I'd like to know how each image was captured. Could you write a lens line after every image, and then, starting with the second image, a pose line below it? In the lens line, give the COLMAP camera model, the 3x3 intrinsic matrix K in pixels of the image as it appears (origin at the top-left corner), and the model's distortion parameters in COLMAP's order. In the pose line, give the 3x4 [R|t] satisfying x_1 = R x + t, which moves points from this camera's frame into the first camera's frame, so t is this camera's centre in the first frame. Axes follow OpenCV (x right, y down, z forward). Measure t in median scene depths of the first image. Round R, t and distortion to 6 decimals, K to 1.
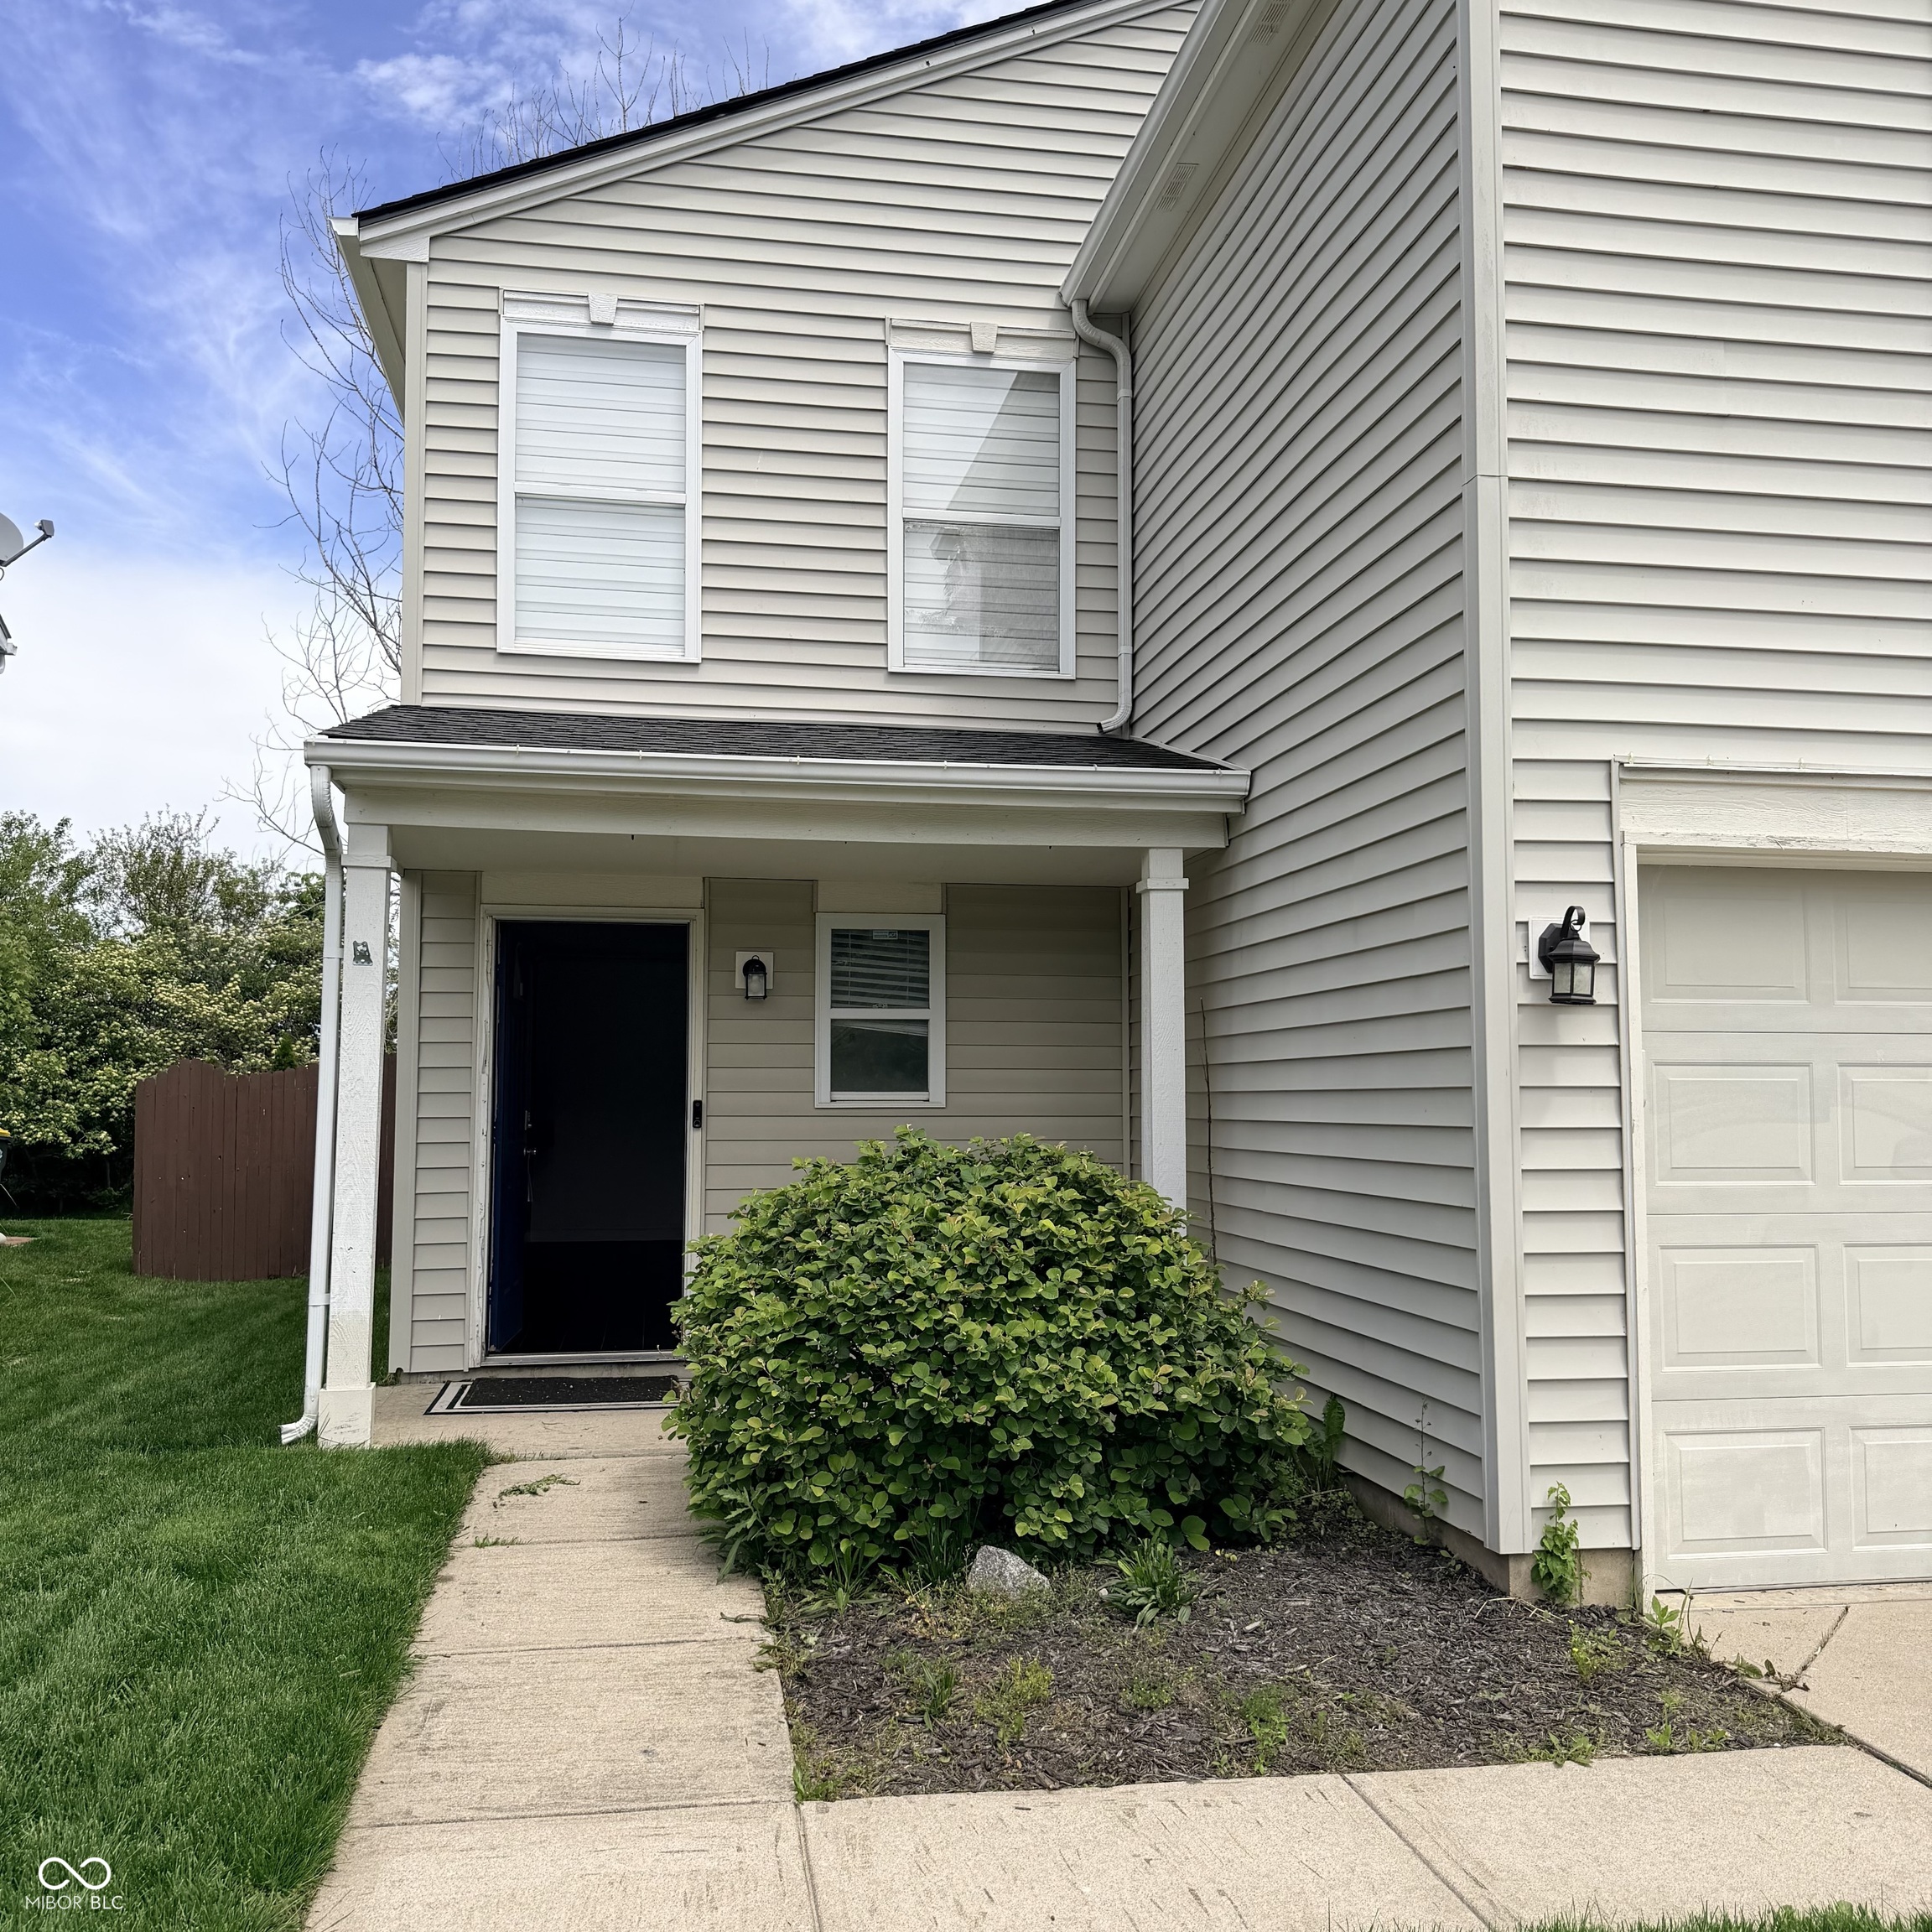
lens RADIAL K [[1874.5, 0, 966.0], [0, 1874.5, 966.0], [0, 0, 1]] dist [0.132214, -0.248613]
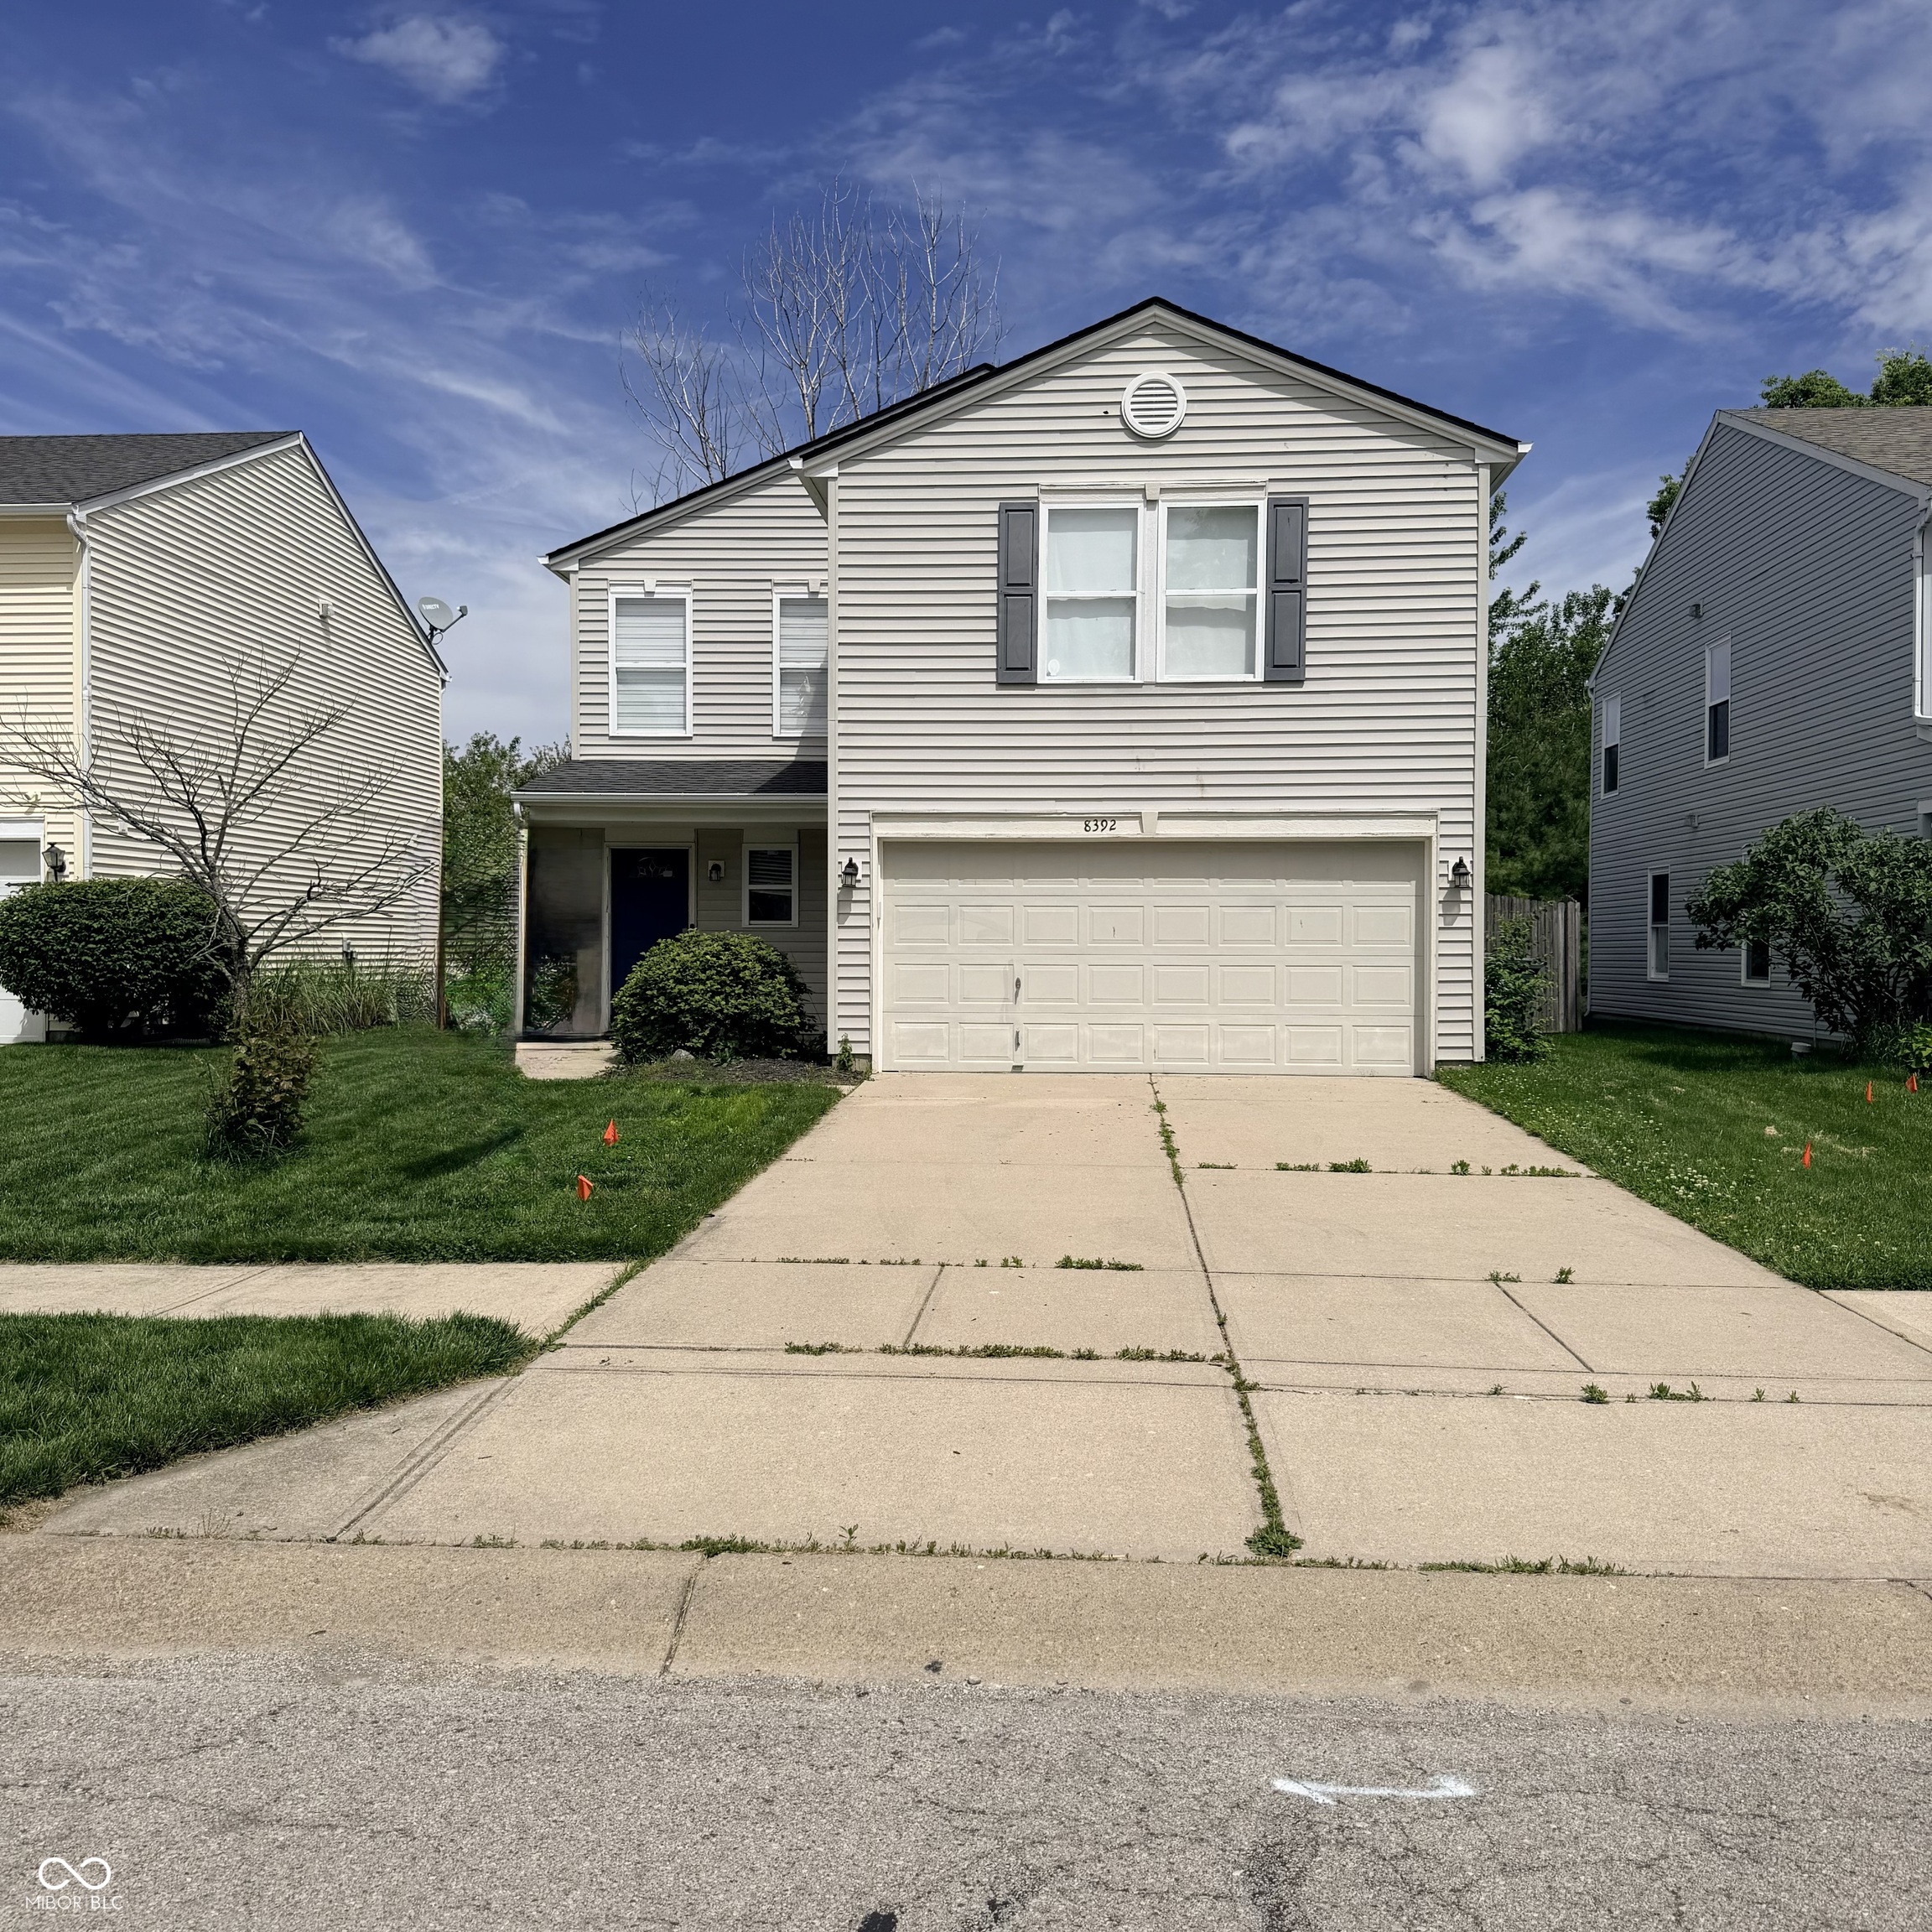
lens RADIAL K [[1821.3, 0, 966.0], [0, 1821.3, 966.0], [0, 0, 1]] dist [0.088026, 0.004539]
pose [[0.975191, 0.005096, -0.221308, 0.701017], [0.012237, 0.996965, 0.076880, -0.048556], [0.221028, -0.077681, 0.972169, -1.161474]]
